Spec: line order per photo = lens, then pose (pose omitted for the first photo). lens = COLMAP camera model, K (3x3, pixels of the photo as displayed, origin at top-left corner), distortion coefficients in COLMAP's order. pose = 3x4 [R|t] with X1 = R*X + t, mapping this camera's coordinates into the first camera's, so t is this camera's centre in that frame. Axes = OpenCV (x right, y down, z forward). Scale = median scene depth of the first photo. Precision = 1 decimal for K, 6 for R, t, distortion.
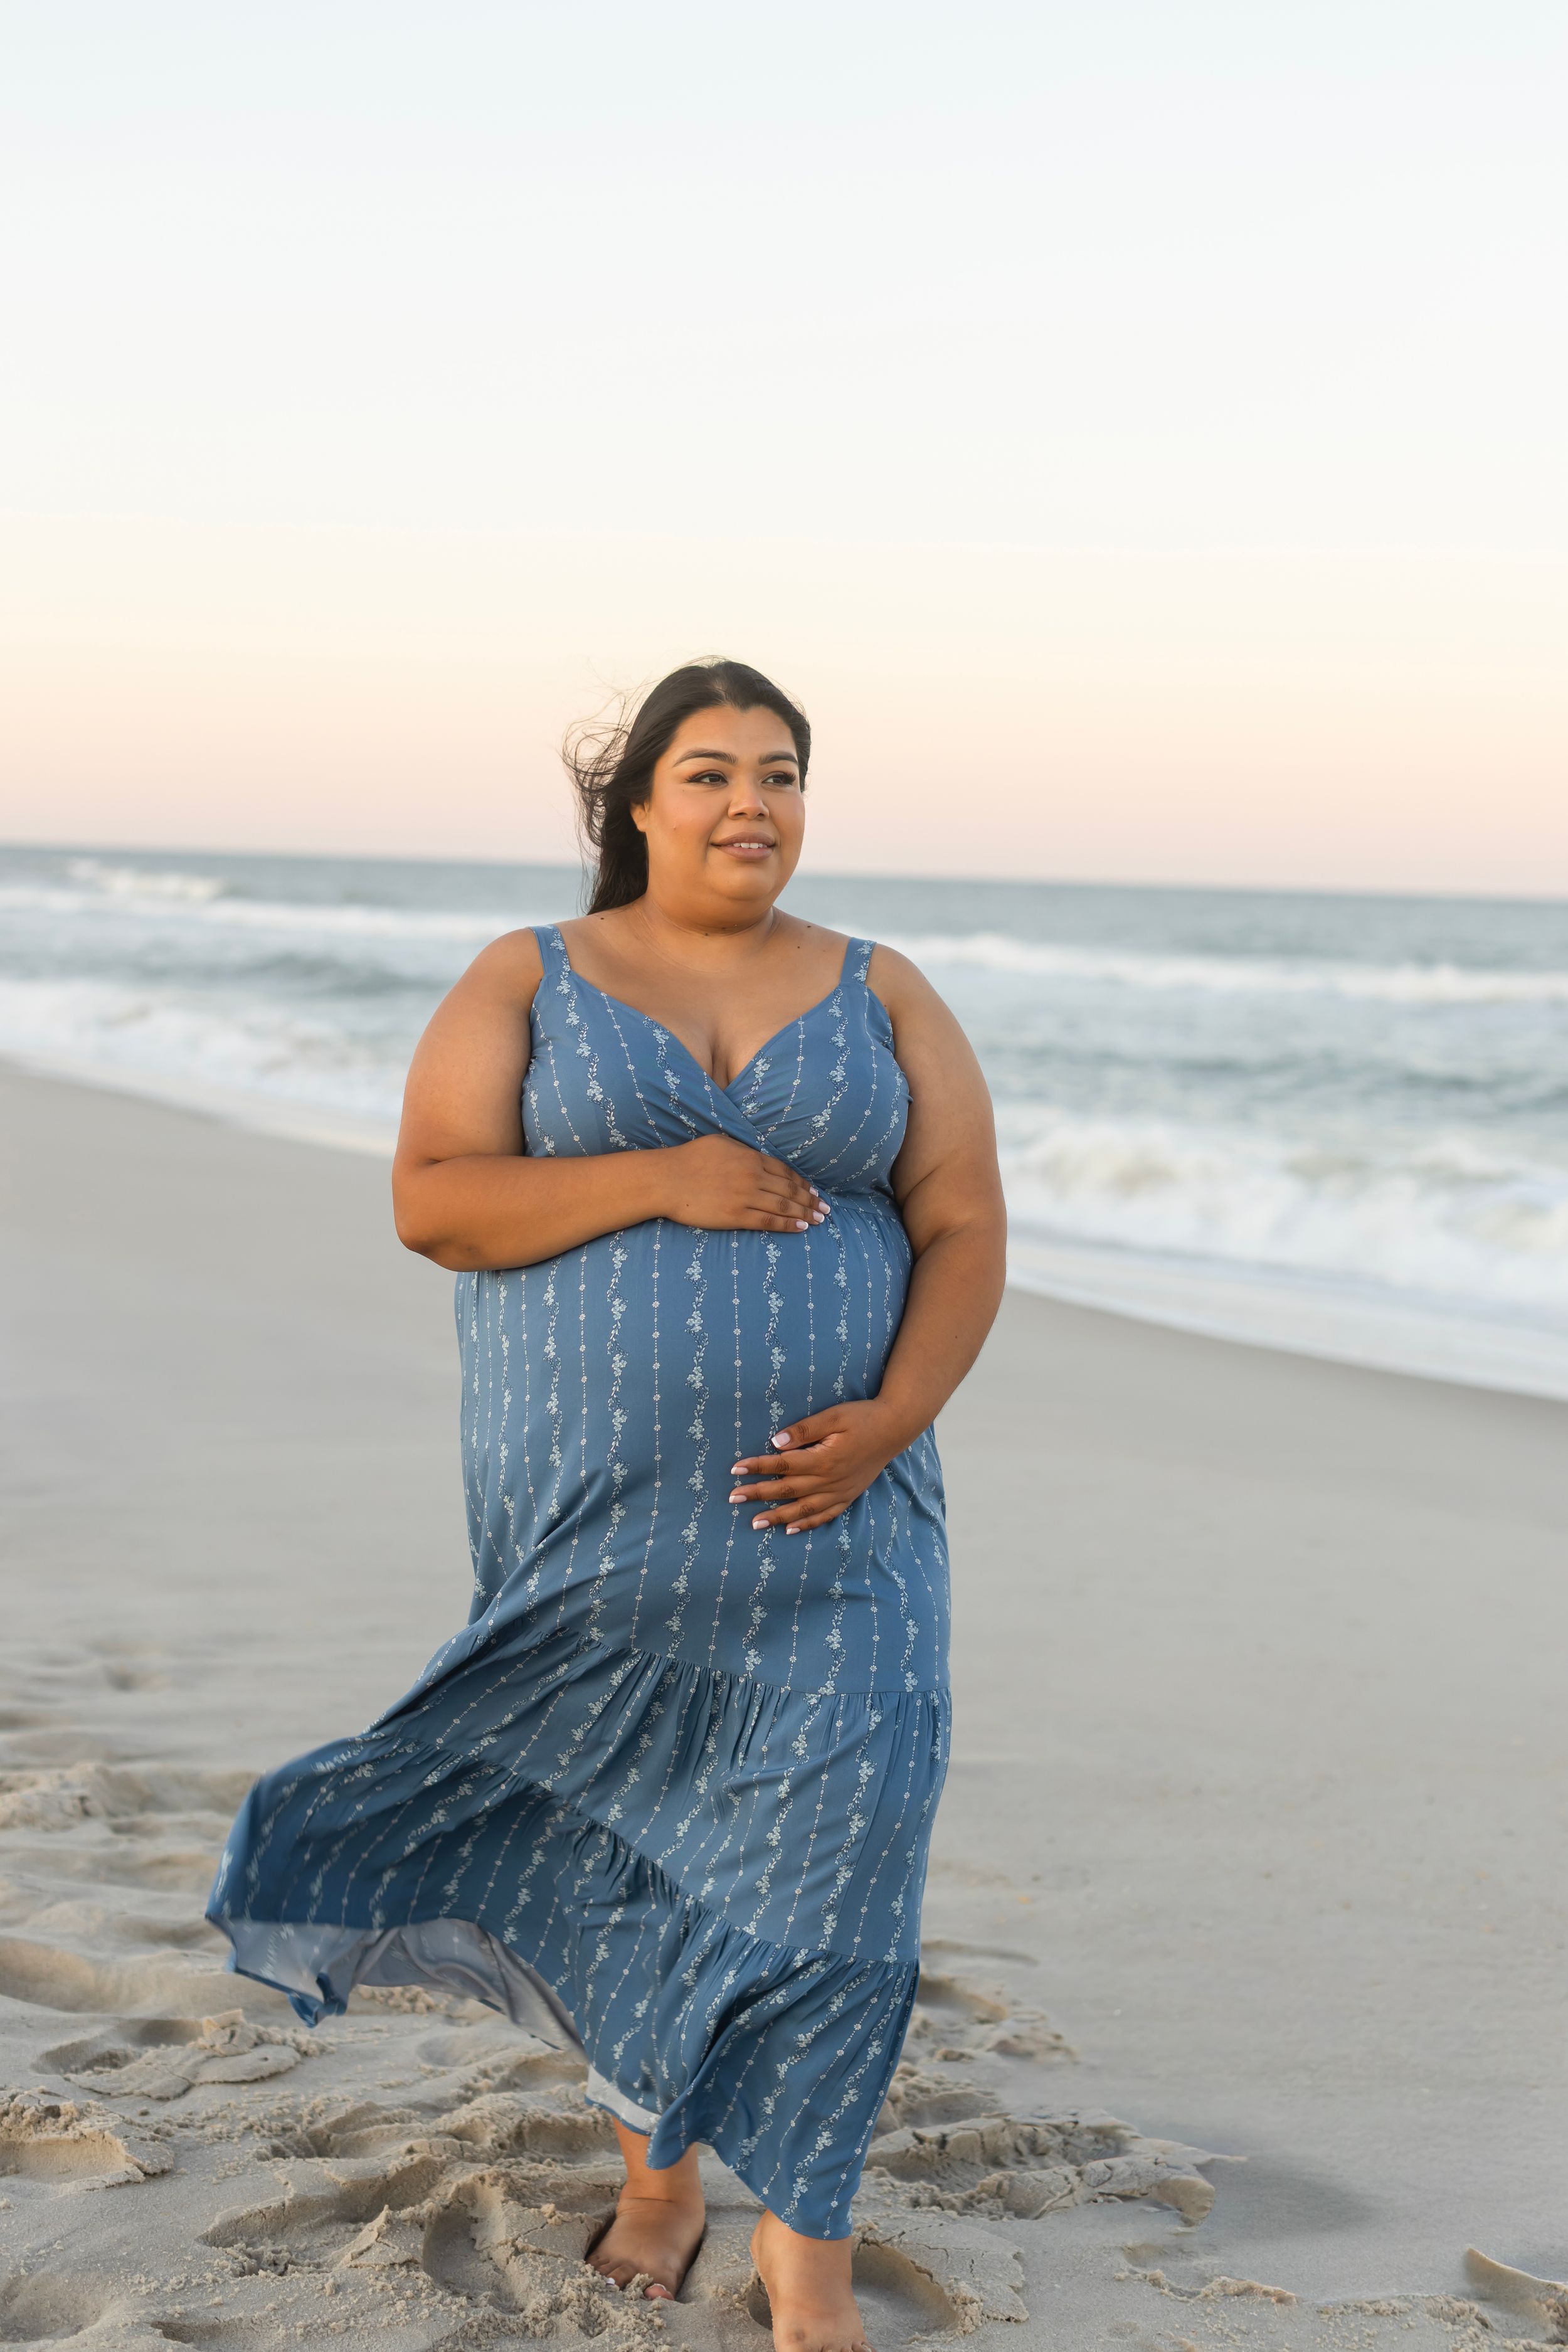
lens RADIAL K [[3472.6, 0, 783.9], [0, 3472.6, 1176.7], [0, 0, 1]] dist [0.061280, 0.000000]
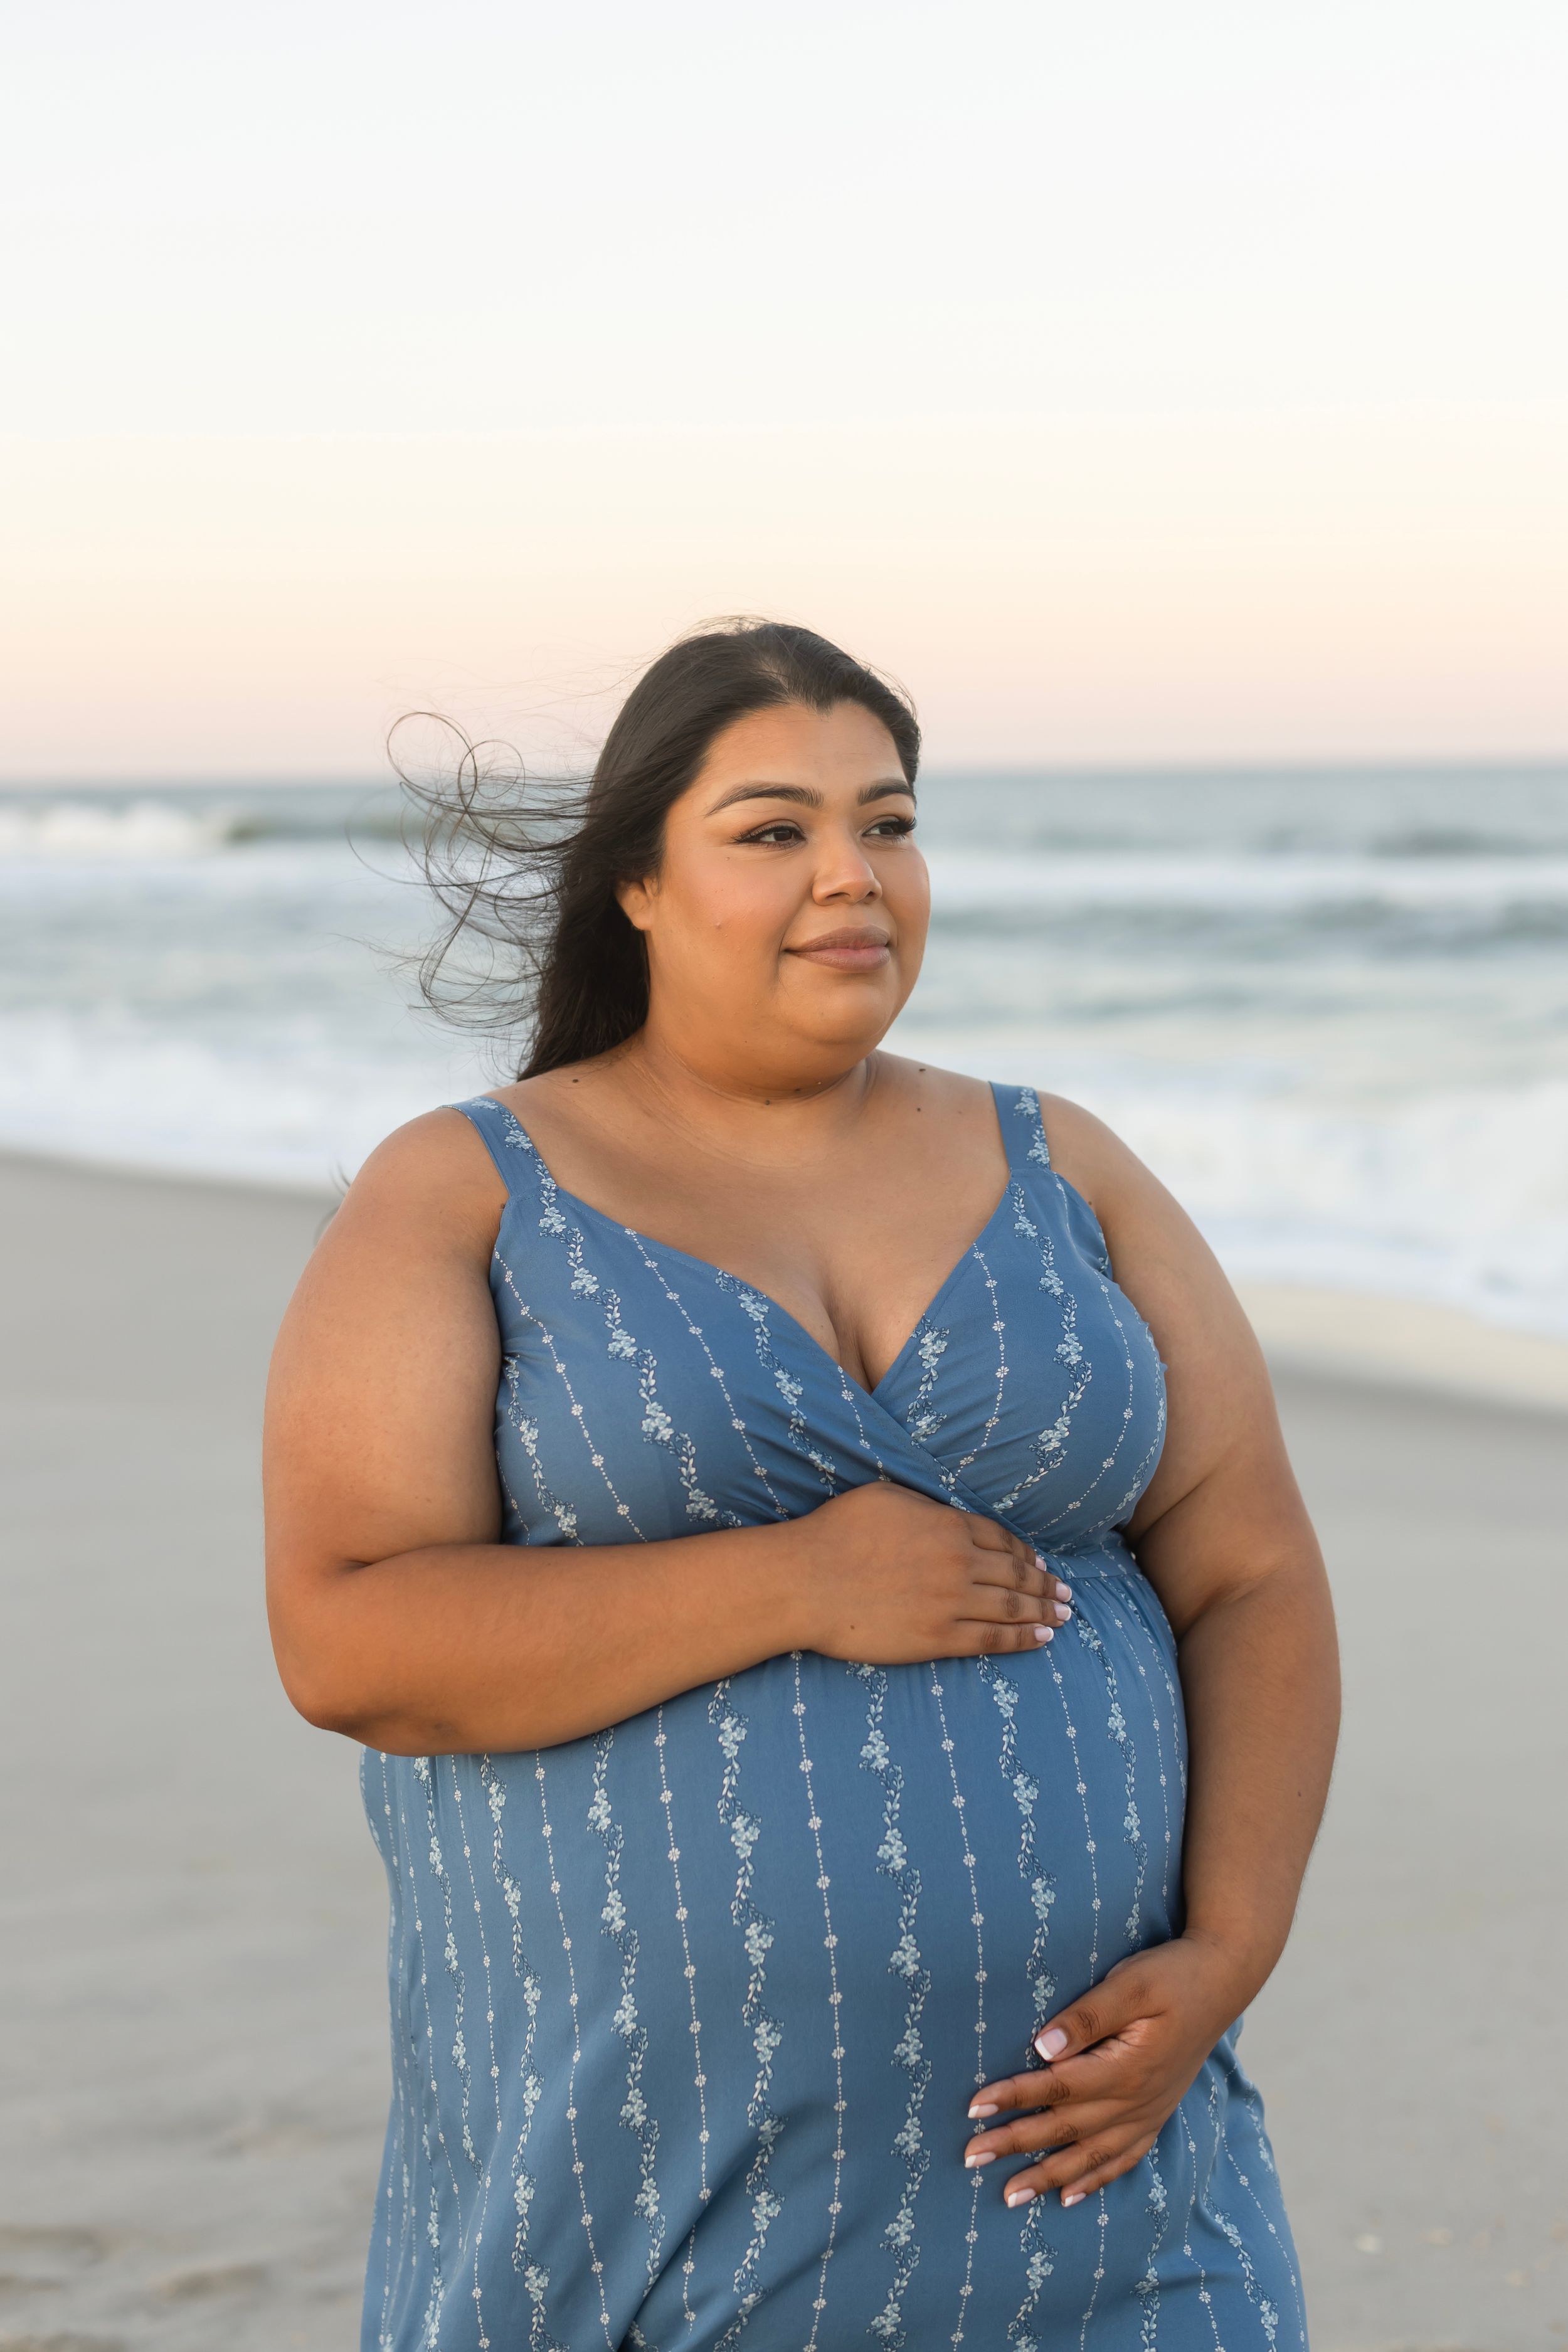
lens RADIAL K [[3472.6, 0, 789.9], [0, 3472.6, 1157.6], [0, 0, 1]] dist [0.061280, 0.000000]
pose [[0.988083, -0.070540, 0.136805, -0.103866], [0.070213, 0.997506, 0.007217, -0.067943], [-0.136973, 0.002474, 0.990572, 0.452024]]
